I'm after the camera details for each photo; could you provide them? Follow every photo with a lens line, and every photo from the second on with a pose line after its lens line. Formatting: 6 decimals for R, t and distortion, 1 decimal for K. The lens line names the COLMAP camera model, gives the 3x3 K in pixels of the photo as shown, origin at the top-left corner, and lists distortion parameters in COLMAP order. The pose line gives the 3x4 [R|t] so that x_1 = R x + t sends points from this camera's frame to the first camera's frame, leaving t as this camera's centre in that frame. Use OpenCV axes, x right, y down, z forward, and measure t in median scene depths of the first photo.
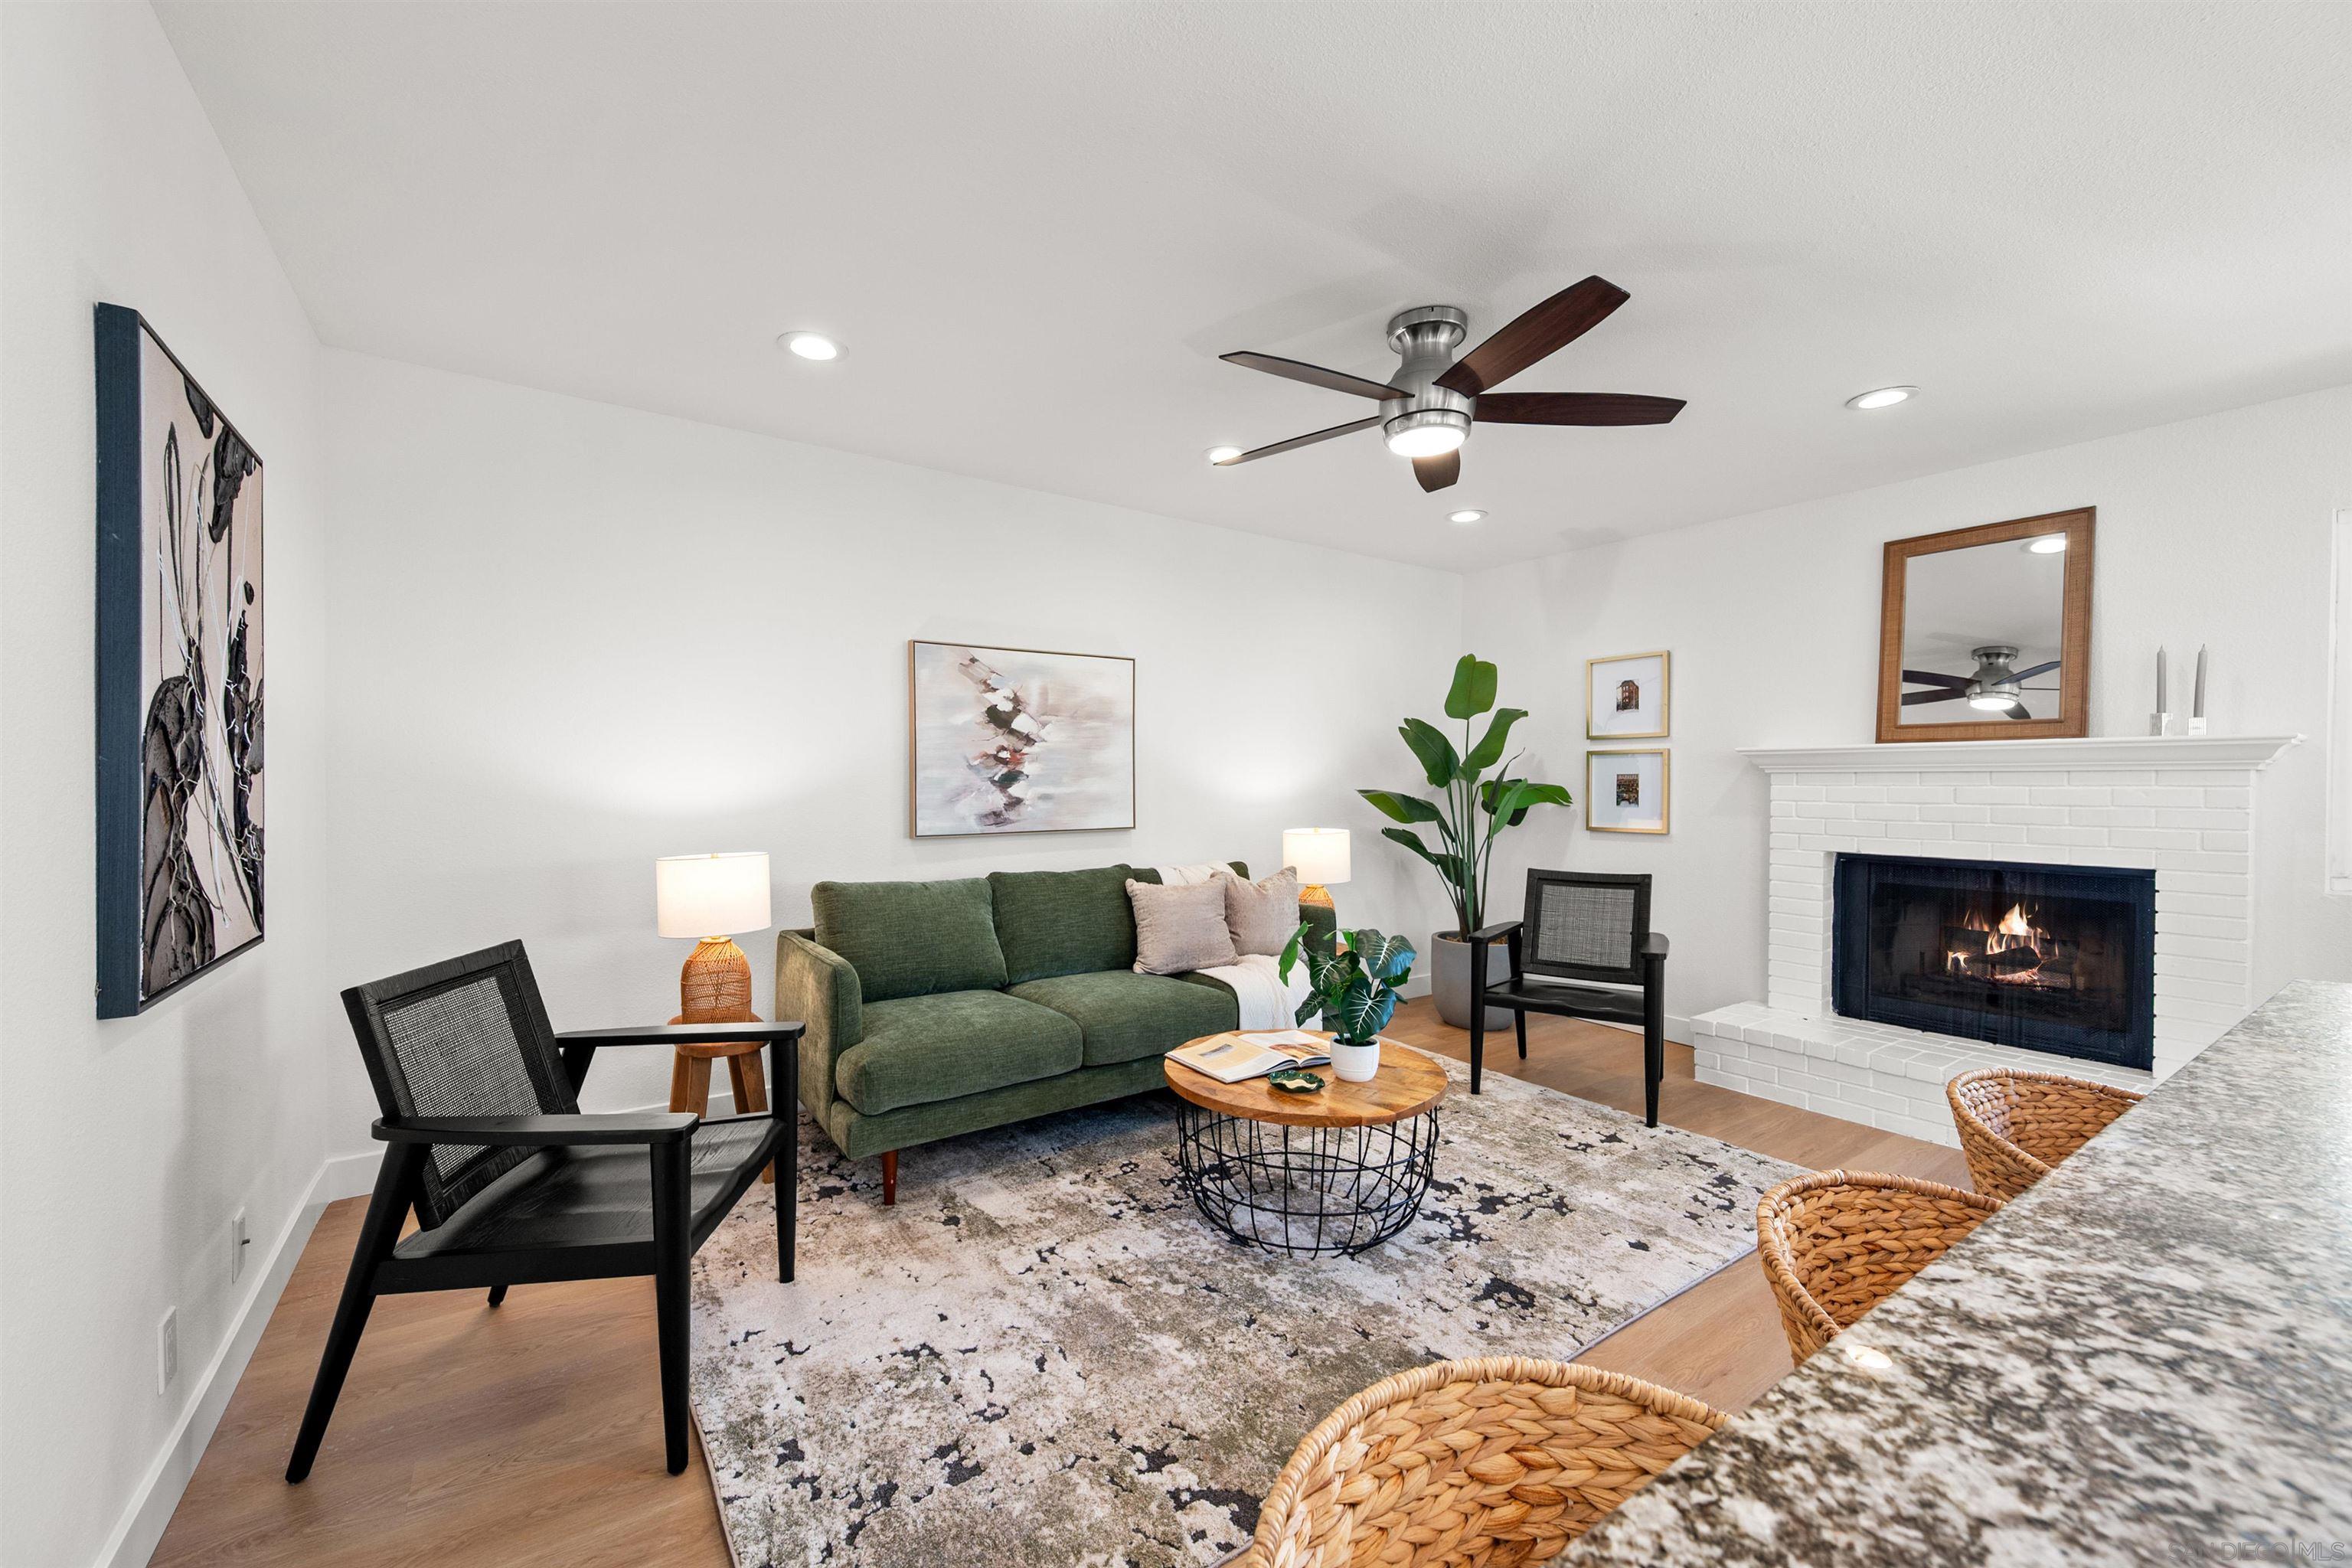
lens RADIAL K [[928.1, 0, 1170.3], [0, 928.1, 788.0], [0, 0, 1]] dist [0.001141, -0.000023]
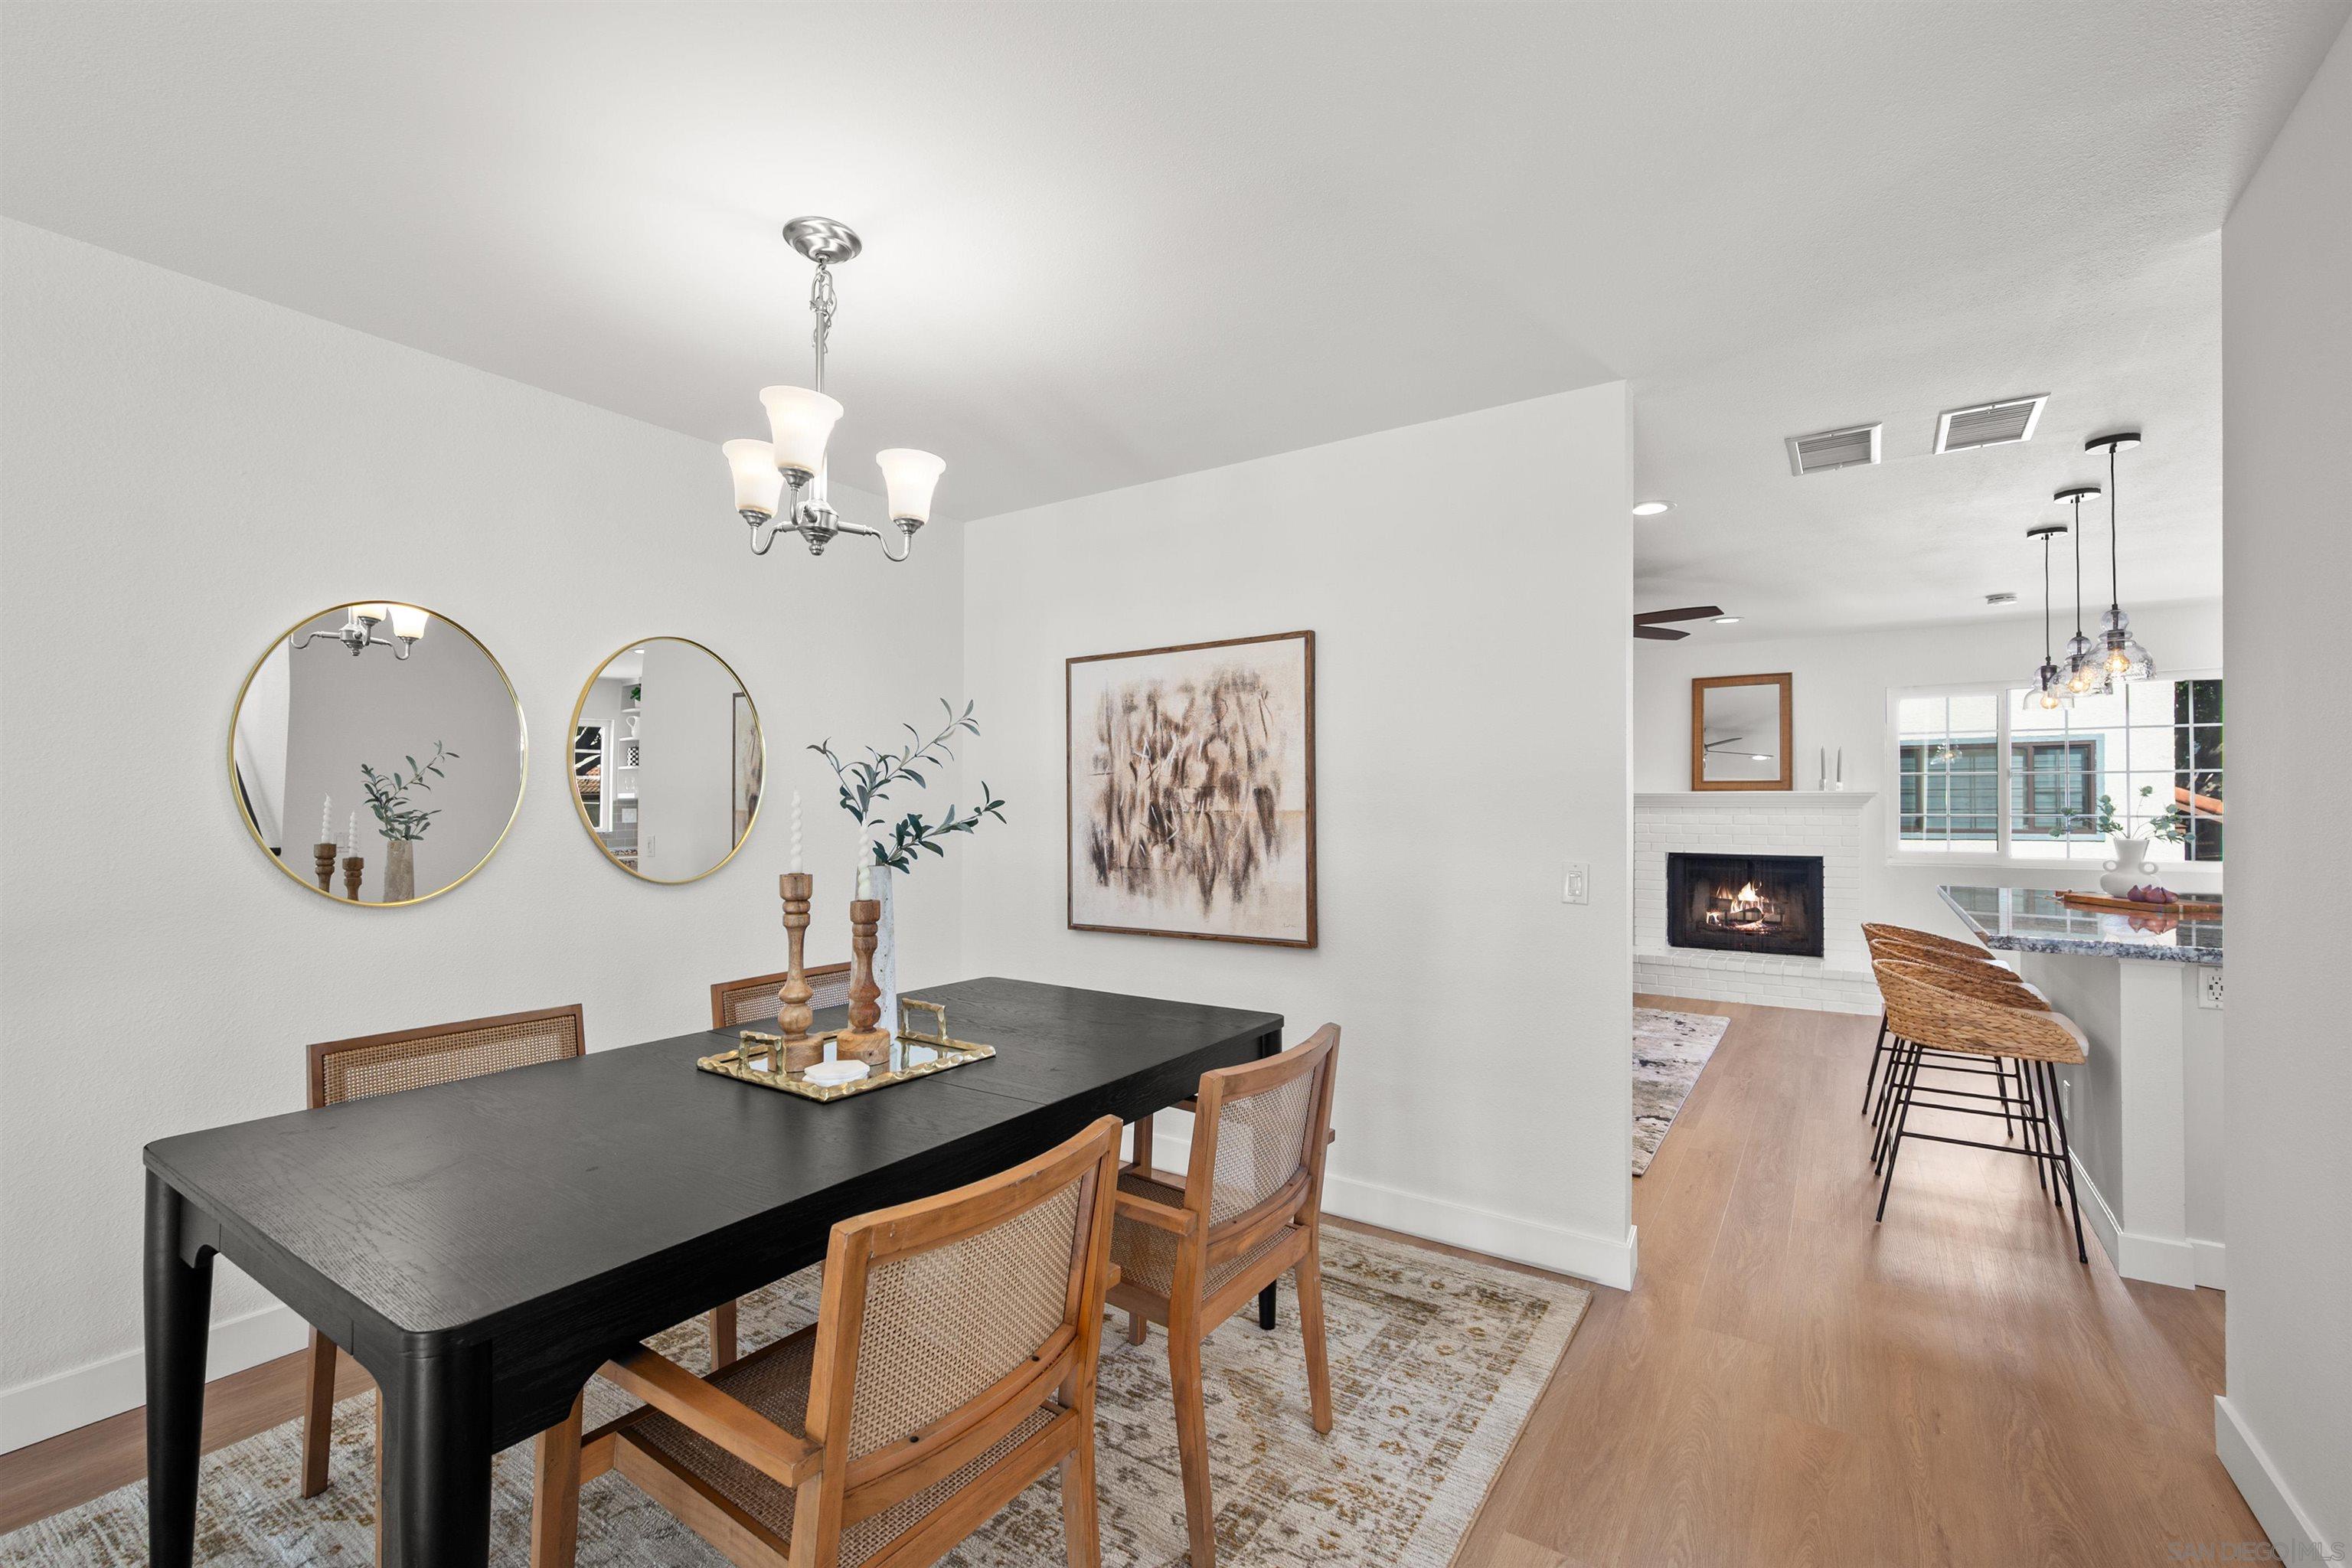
lens RADIAL K [[999.2, 0, 1176.0], [0, 999.2, 784.0], [0, 0, 1]] dist [-0.000030, -0.000219]
pose [[0.929569, 0.005641, 0.368605, -0.984863], [0.001959, 0.999793, -0.020241, -0.026763], [-0.368643, 0.019538, 0.929366, -0.475145]]
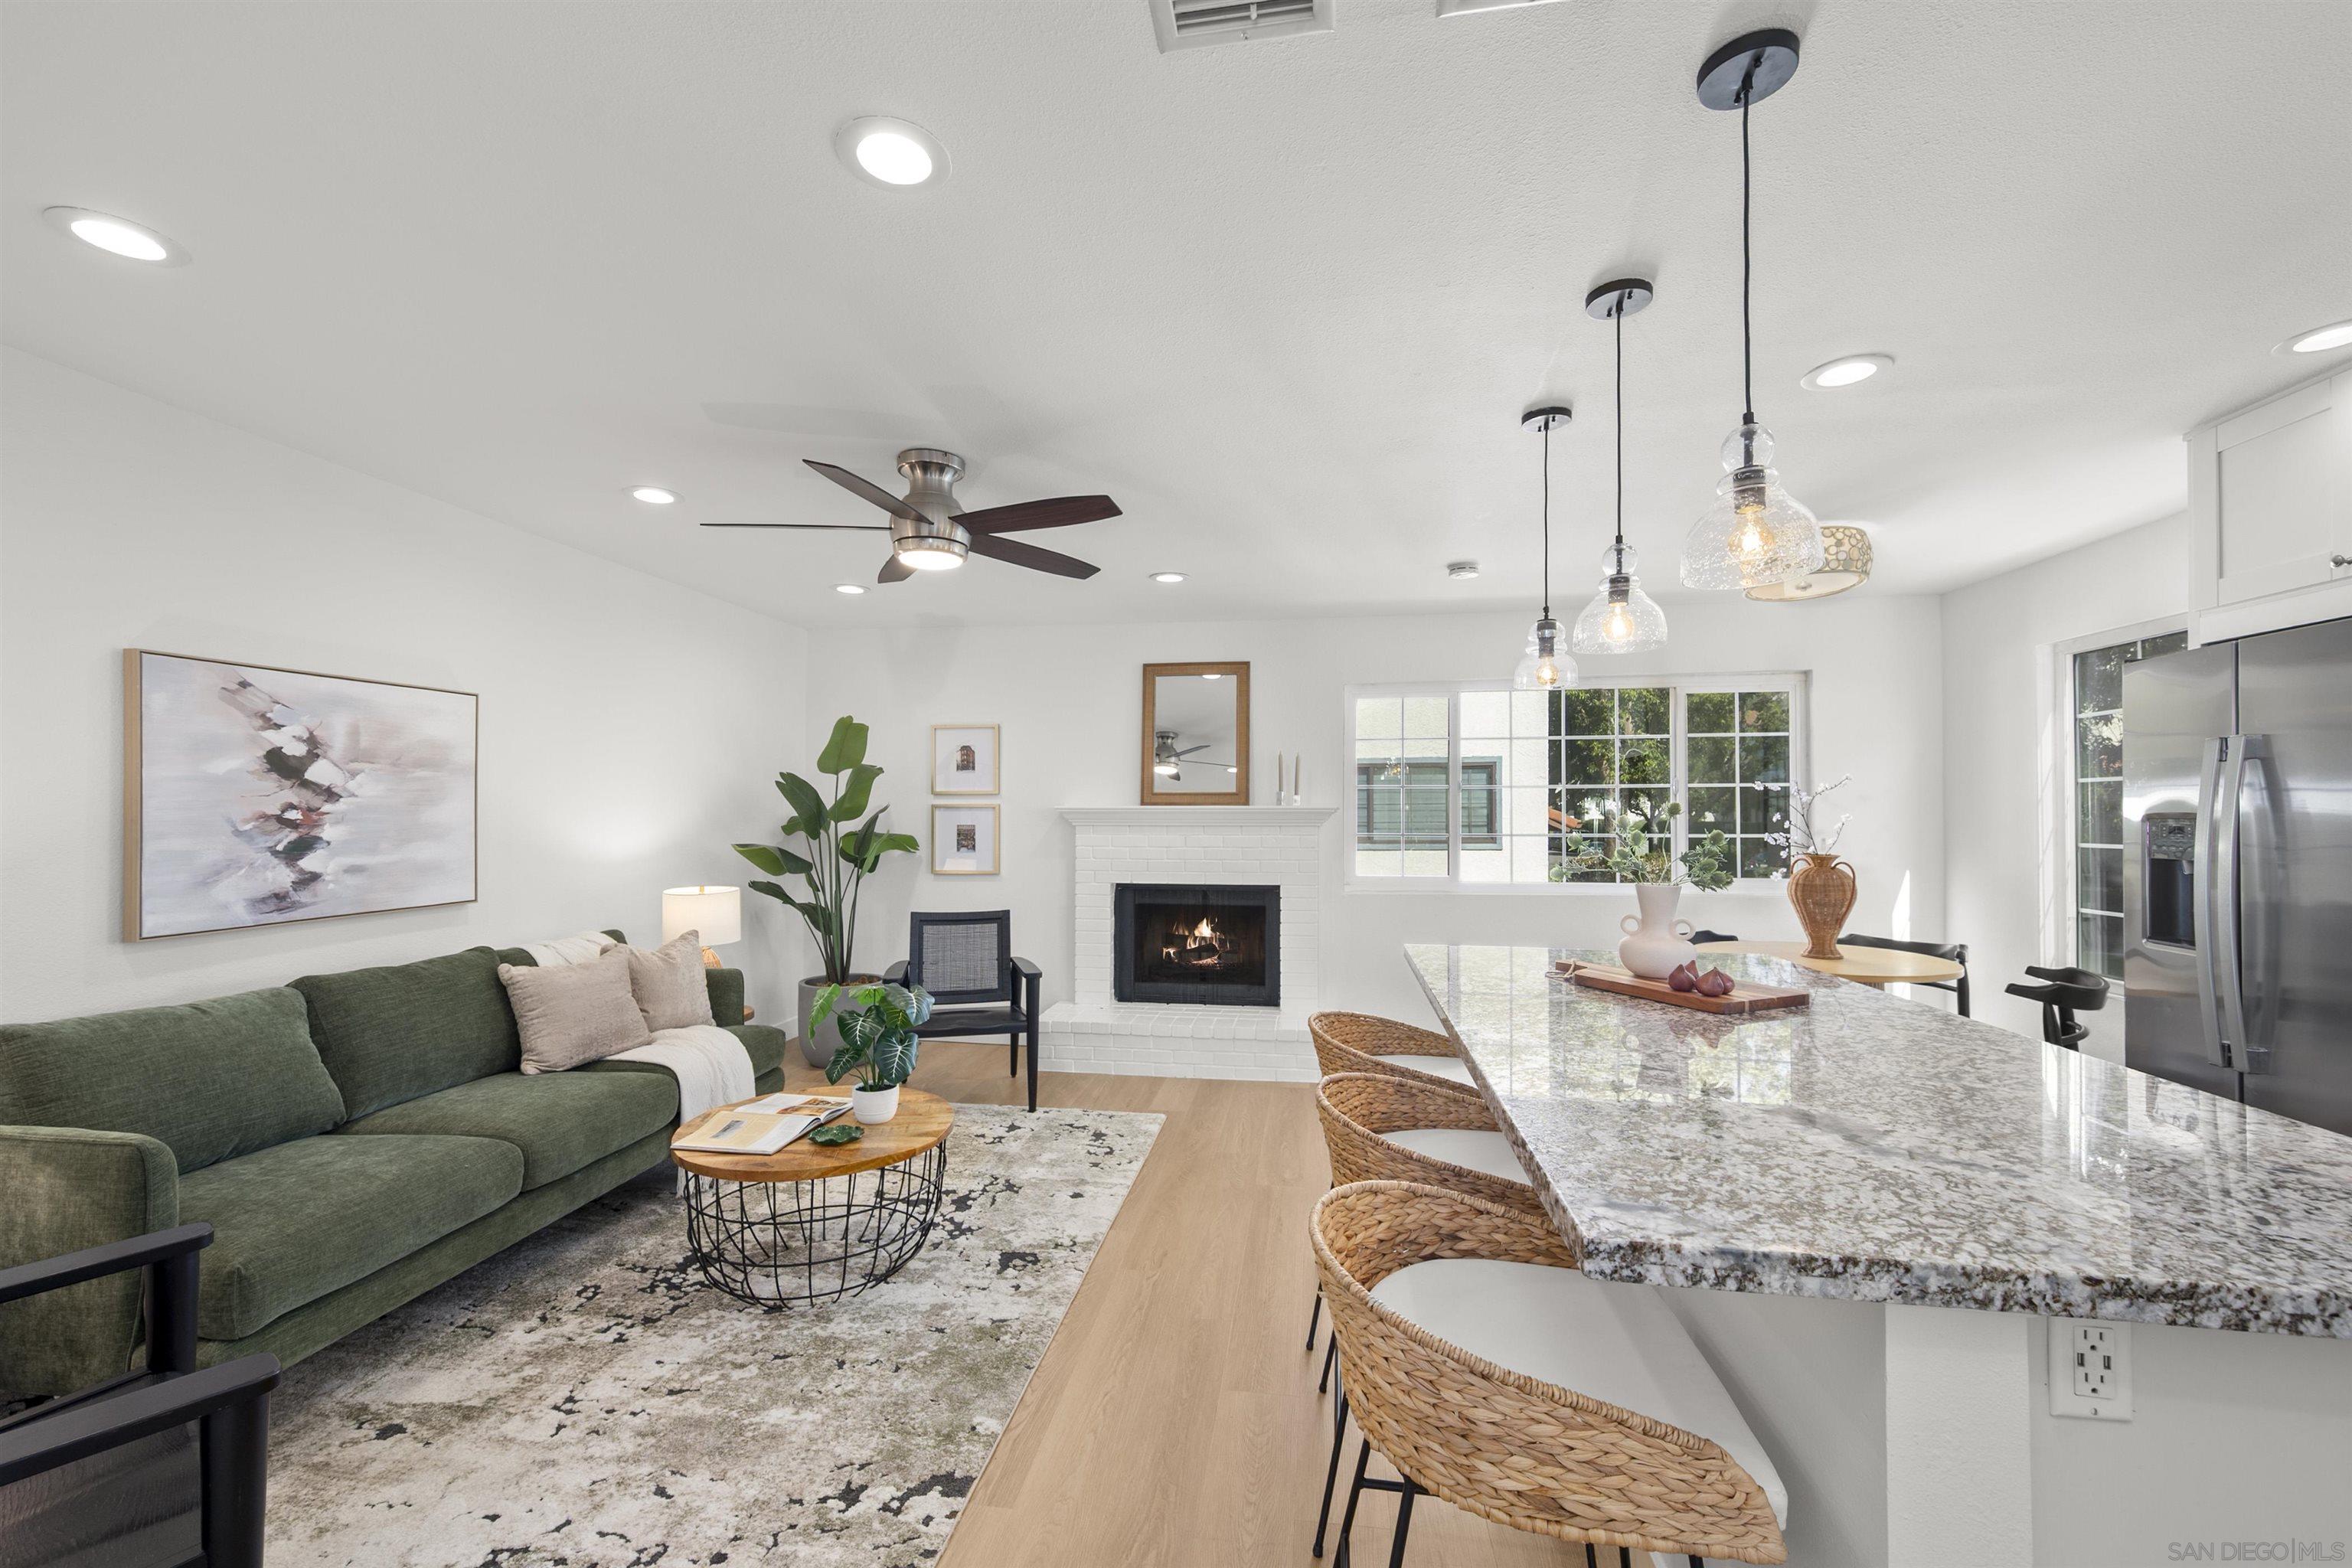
lens RADIAL K [[944.1, 0, 1172.7], [0, 944.1, 796.1], [0, 0, 1]] dist [0.001581, 0.000003]
pose [[0.686353, 0.009954, 0.727200, -0.288148], [0.006070, 0.999793, -0.019414, -0.037630], [-0.727243, 0.017739, 0.686151, -0.026430]]
